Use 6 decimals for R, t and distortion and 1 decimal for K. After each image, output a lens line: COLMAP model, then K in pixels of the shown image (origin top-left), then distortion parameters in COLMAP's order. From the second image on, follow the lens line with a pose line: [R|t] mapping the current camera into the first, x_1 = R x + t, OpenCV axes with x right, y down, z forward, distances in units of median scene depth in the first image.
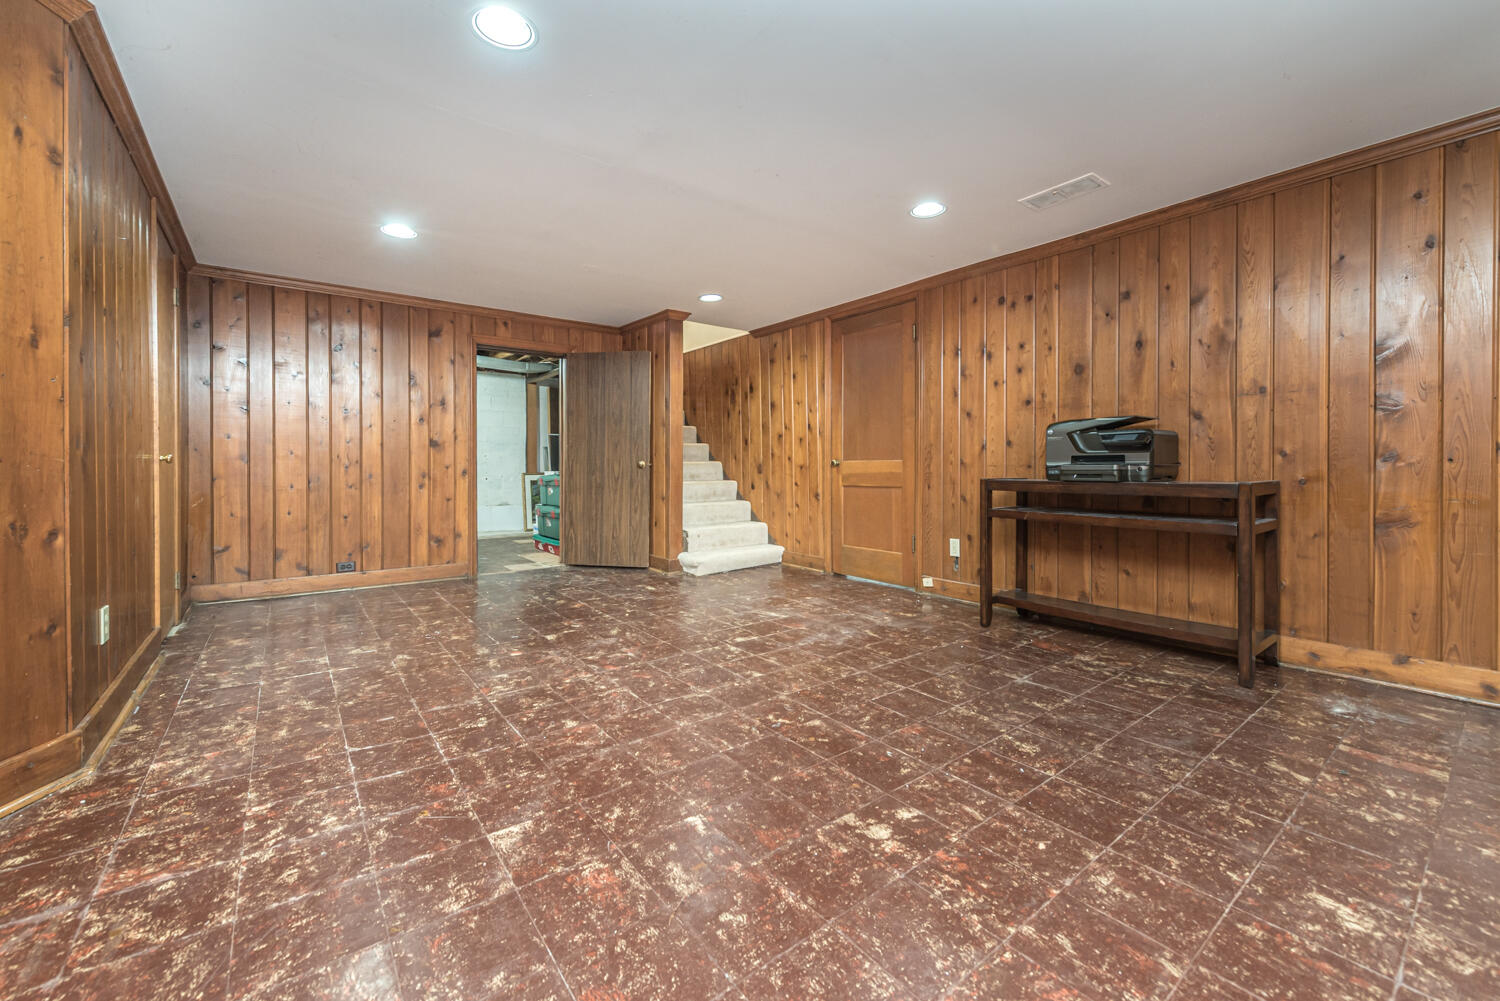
lens RADIAL K [[594.0, 0, 747.9], [0, 594.0, 471.6], [0, 0, 1]] dist [0.014092, -0.004108]
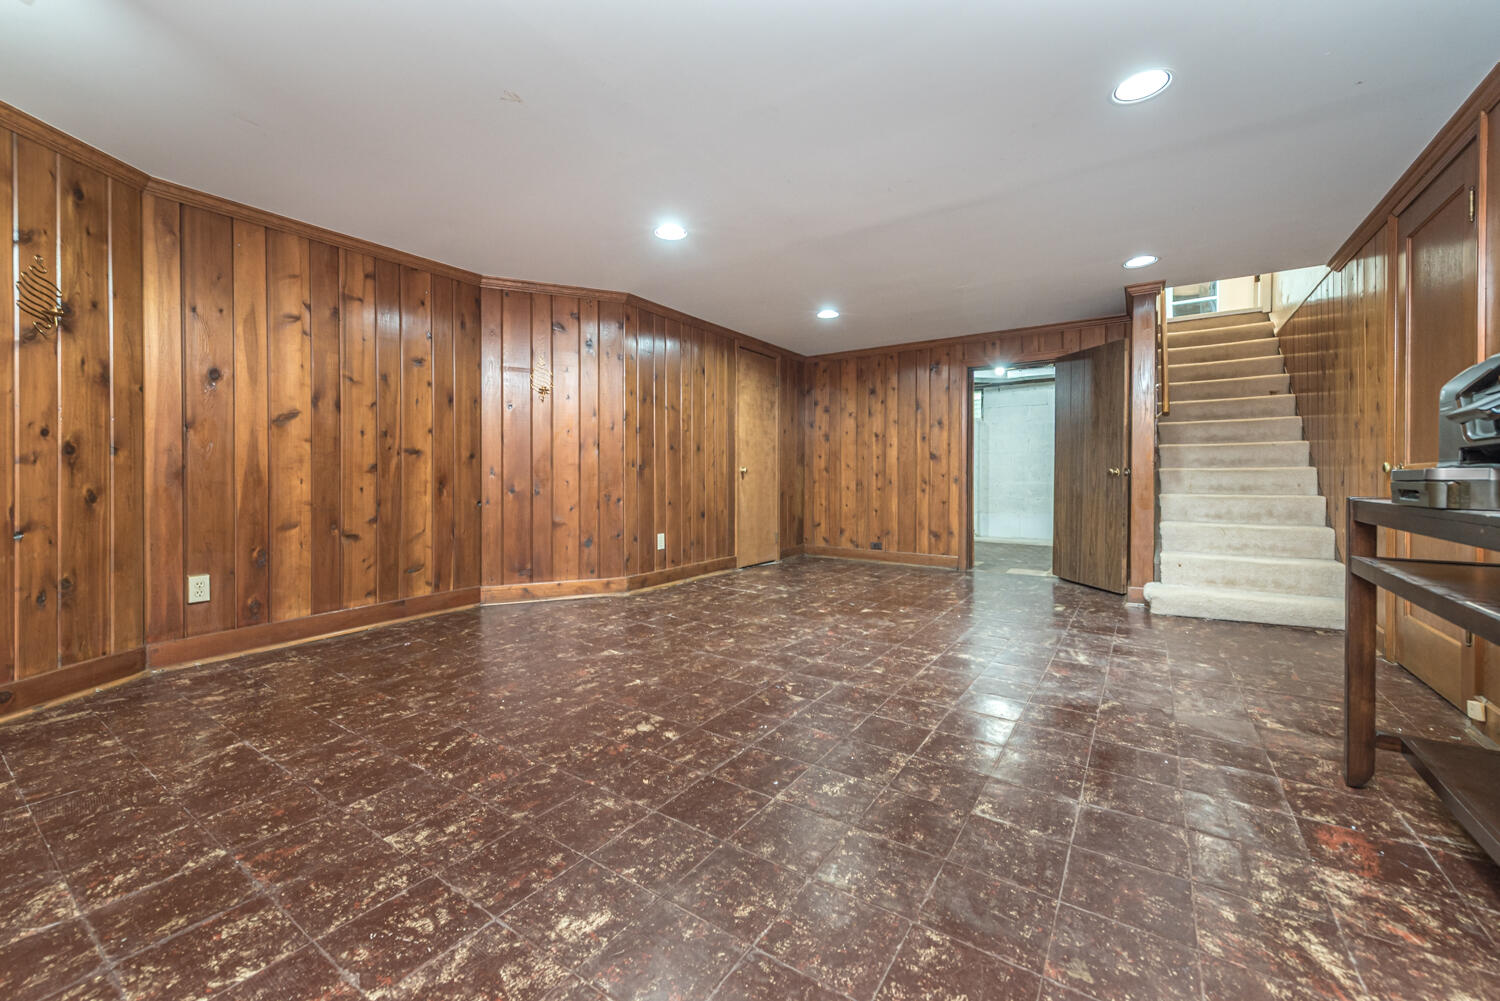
lens RADIAL K [[594.0, 0, 747.9], [0, 594.0, 471.6], [0, 0, 1]] dist [0.014092, -0.004108]
pose [[0.317296, -0.004904, -0.948314, 1.129784], [-0.010096, 0.999912, -0.008549, -0.002020], [0.948273, 0.012286, 0.317218, 0.525553]]
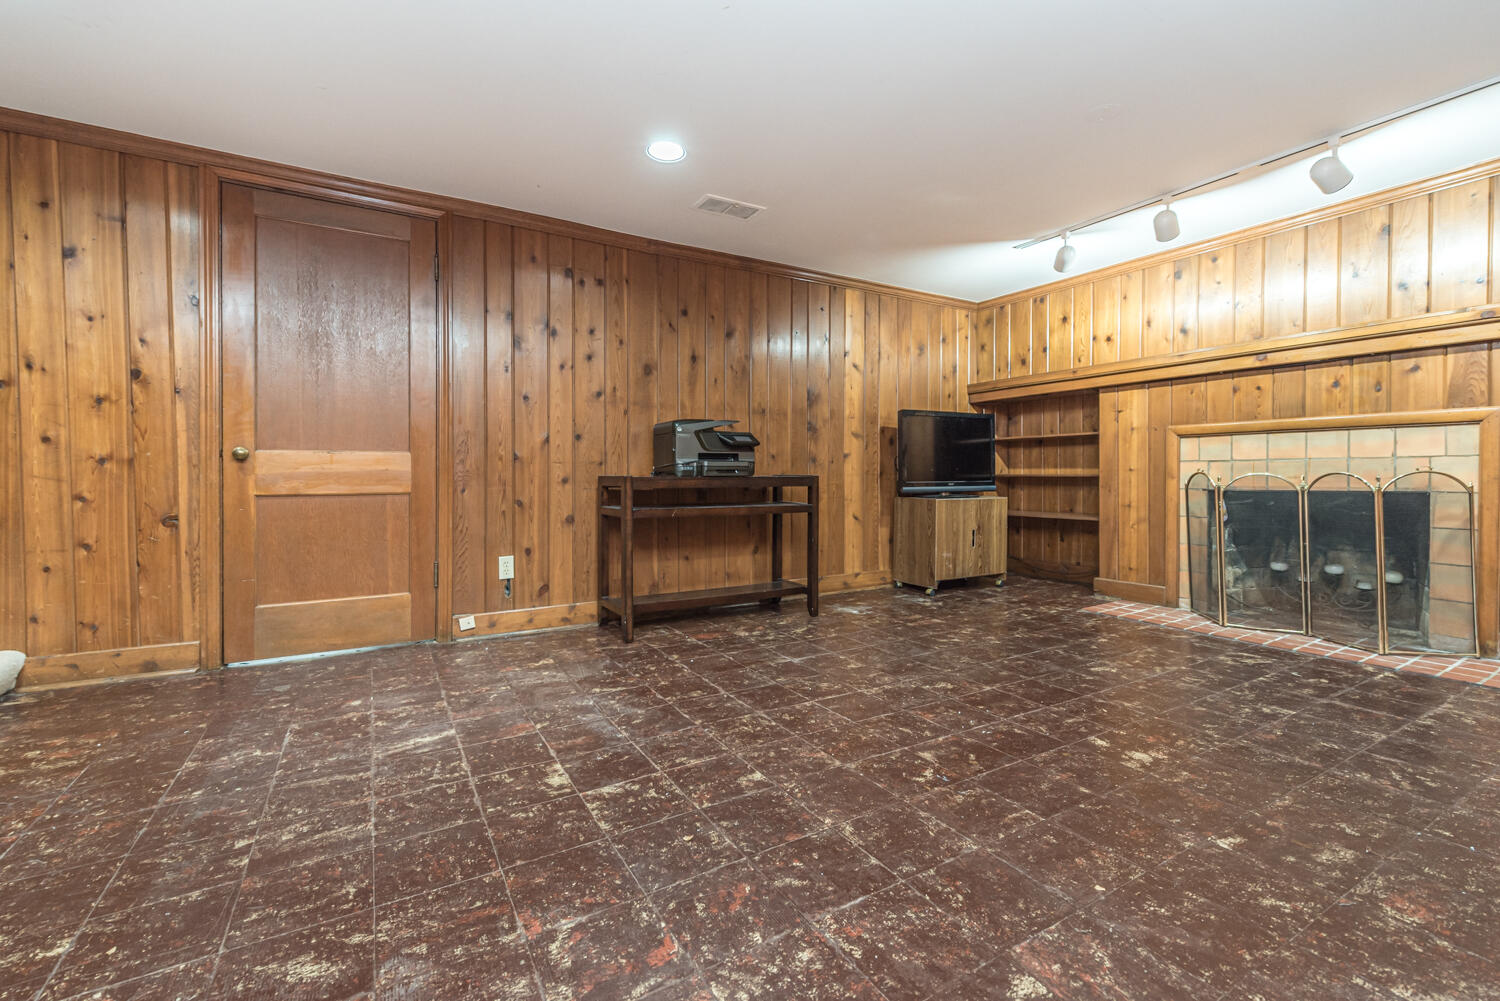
lens RADIAL K [[624.1, 0, 738.6], [0, 624.1, 476.1], [0, 0, 1]] dist [0.014926, -0.005711]
pose [[0.140006, -0.000997, 0.990150, -0.776776], [0.009938, 0.999951, -0.000399, 0.022738], [-0.990101, 0.009896, 0.140009, 1.098935]]
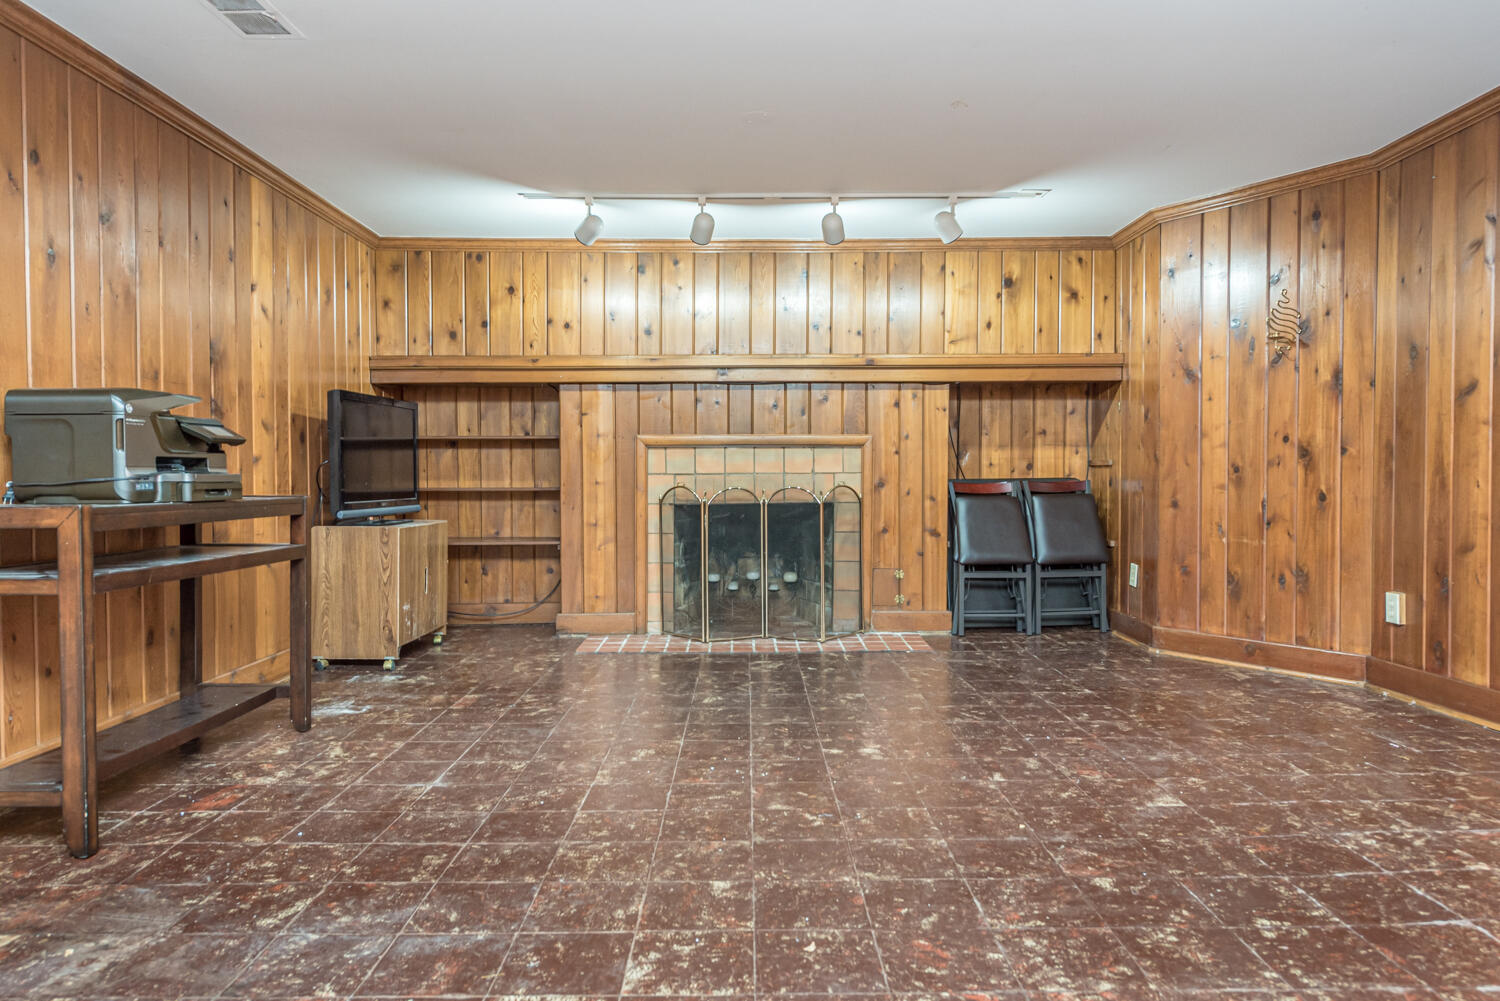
lens RADIAL K [[980.4, 0, 727.3], [0, 980.4, 496.6], [0, 0, 1]] dist [0.031432, -0.022077]
pose [[-0.778897, -0.008942, 0.627088, -0.607536], [0.009323, 0.999623, 0.025833, -0.011858], [-0.627082, 0.025968, -0.778520, 1.954000]]
